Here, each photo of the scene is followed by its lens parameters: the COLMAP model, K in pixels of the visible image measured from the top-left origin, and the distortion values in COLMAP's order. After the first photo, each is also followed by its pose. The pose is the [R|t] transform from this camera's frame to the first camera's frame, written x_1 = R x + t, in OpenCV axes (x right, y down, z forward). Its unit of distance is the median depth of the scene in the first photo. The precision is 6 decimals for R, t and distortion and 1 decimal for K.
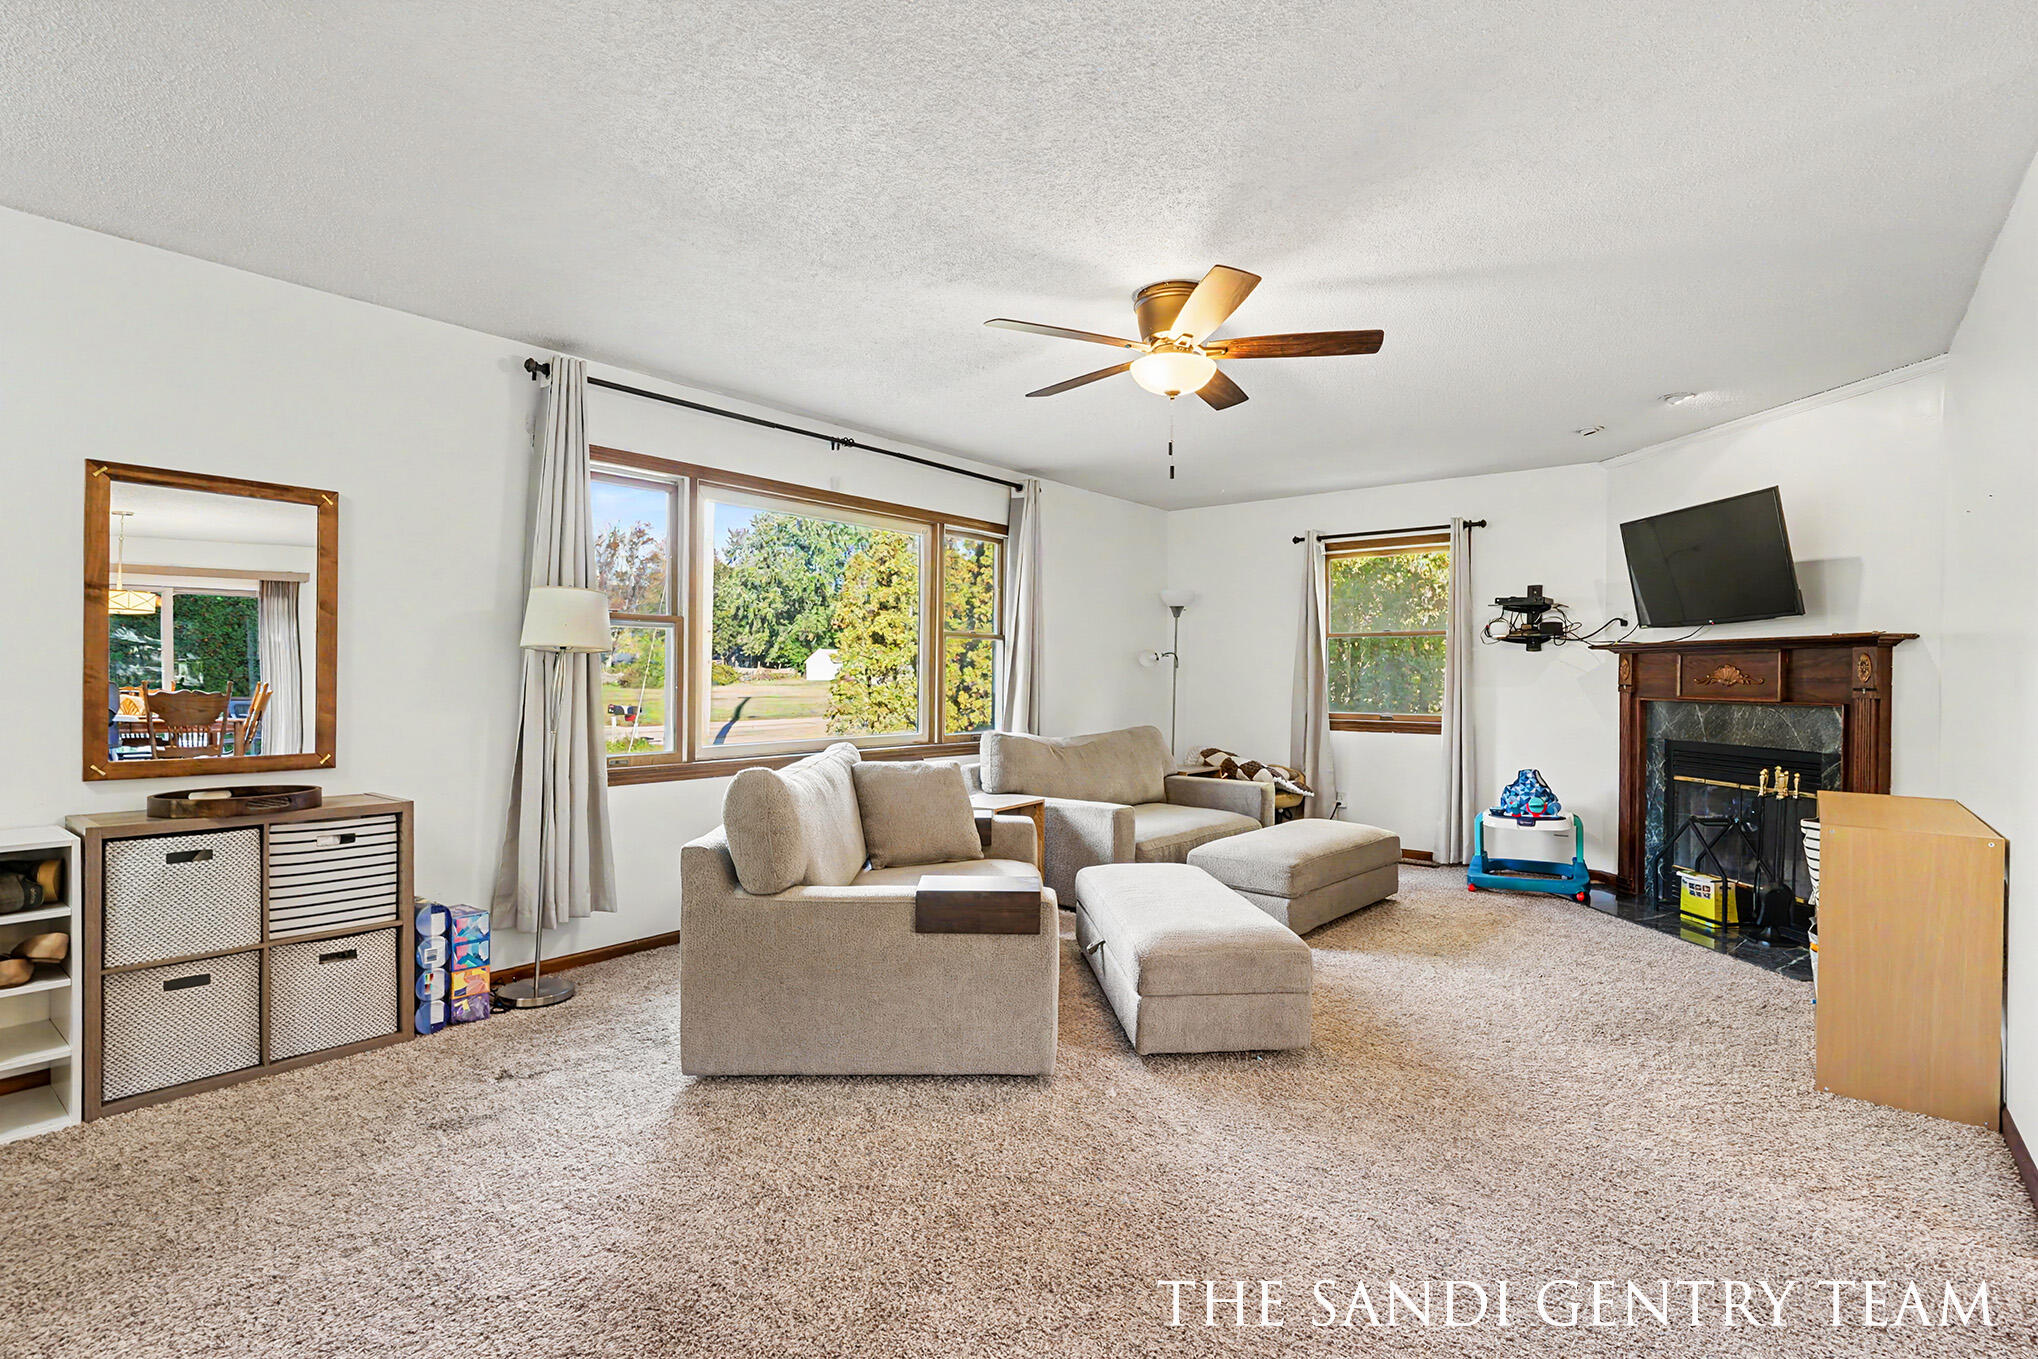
lens RADIAL K [[995.6, 0, 1020.7], [0, 995.6, 681.9], [0, 0, 1]] dist [-0.001533, 0.004693]
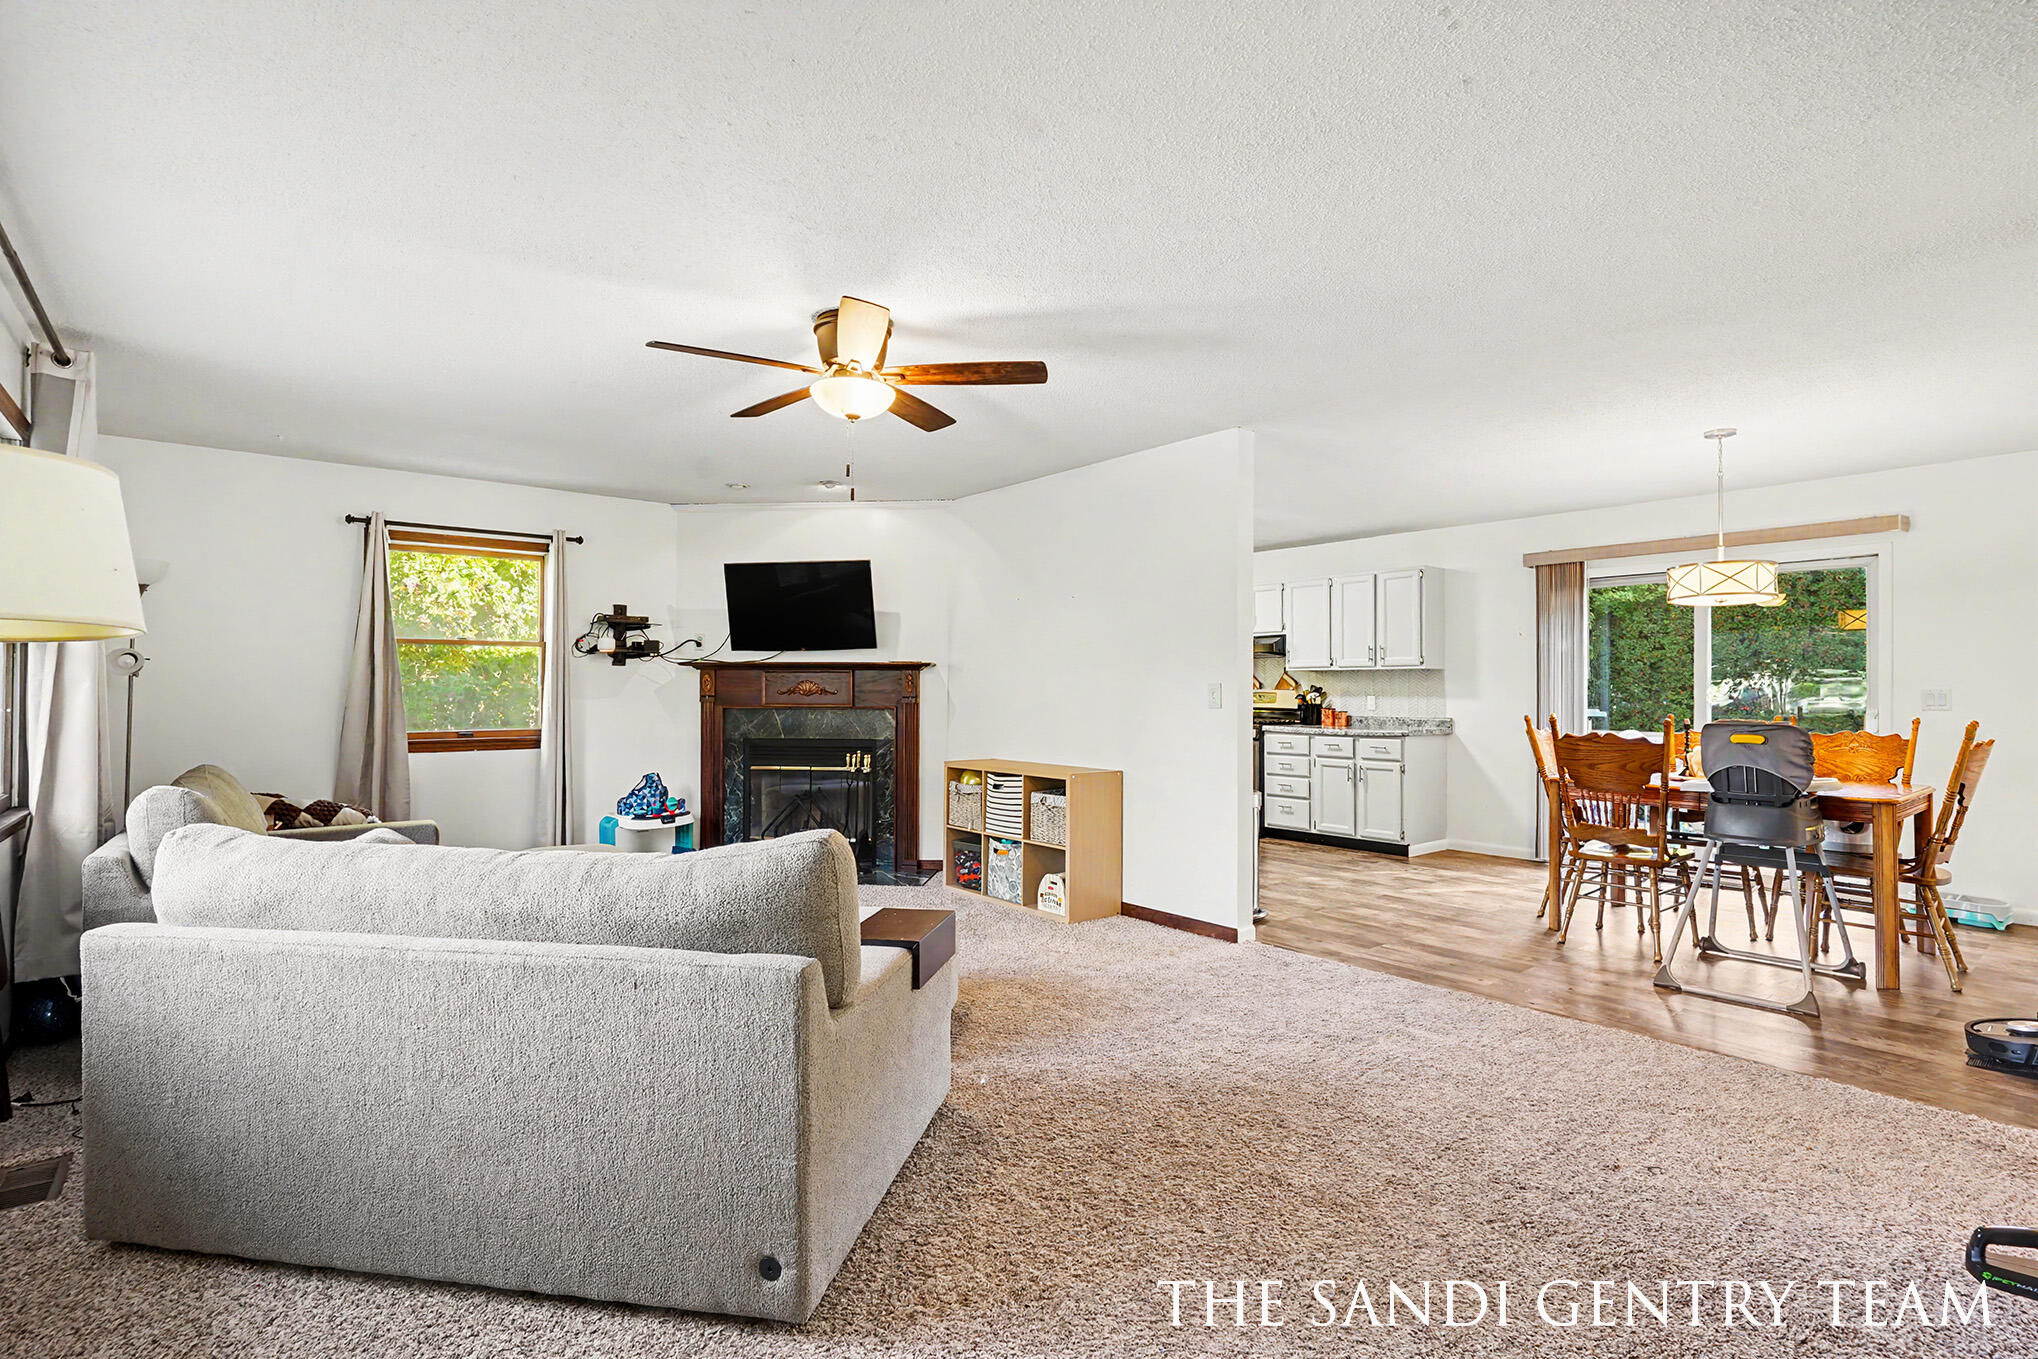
lens RADIAL K [[995.6, 0, 1024.2], [0, 995.6, 682.2], [0, 0, 1]] dist [-0.001533, 0.004693]
pose [[0.194420, 0.002853, 0.980914, -0.504821], [0.003948, 0.999985, -0.003691, -0.007454], [-0.980910, 0.004591, 0.194406, 0.388594]]
